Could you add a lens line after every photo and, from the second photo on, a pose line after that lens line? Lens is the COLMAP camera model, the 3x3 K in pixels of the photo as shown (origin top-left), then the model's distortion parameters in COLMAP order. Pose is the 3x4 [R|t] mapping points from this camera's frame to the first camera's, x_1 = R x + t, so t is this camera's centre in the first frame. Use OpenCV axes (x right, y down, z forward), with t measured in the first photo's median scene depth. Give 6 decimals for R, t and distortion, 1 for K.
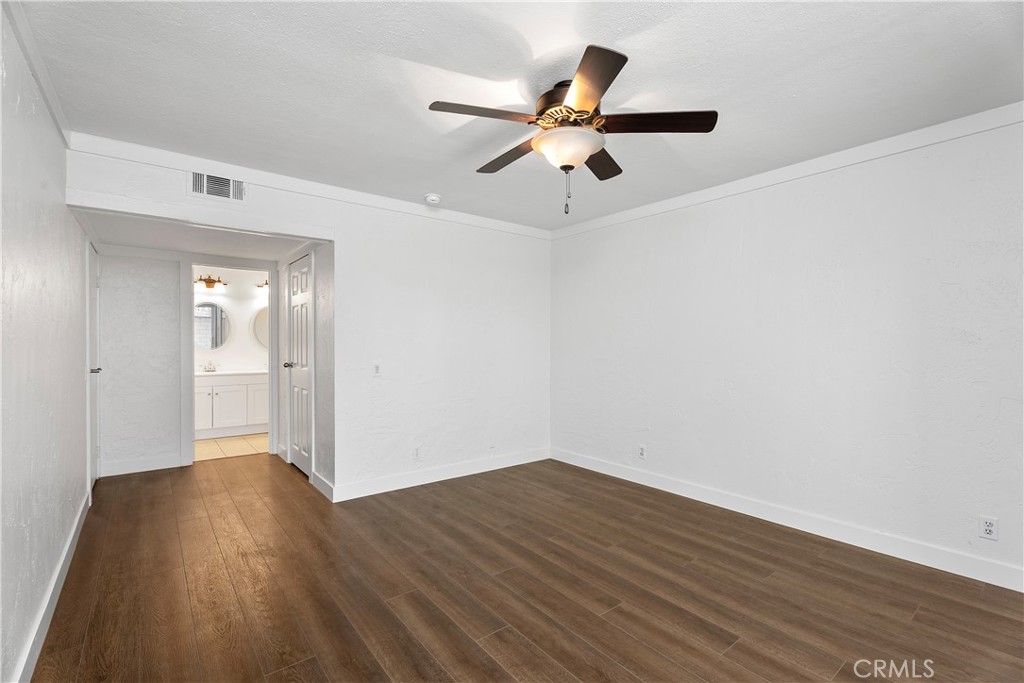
lens RADIAL K [[457.0, 0, 511.6], [0, 457.0, 343.6], [0, 0, 1]] dist [-0.000677, 0.000049]
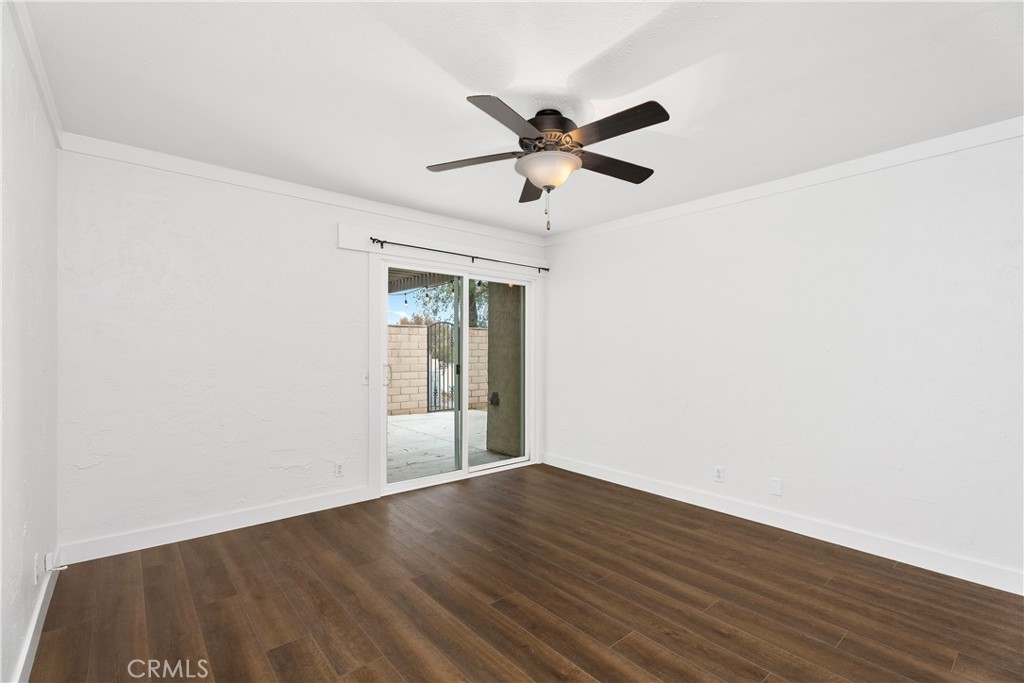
lens RADIAL K [[457.0, 0, 514.5], [0, 457.0, 345.3], [0, 0, 1]] dist [-0.000677, 0.000049]
pose [[-0.999490, -0.006272, -0.031316, 0.223909], [-0.006119, 0.999969, -0.004980, -0.003484], [0.031346, -0.004786, -0.999497, 2.011275]]
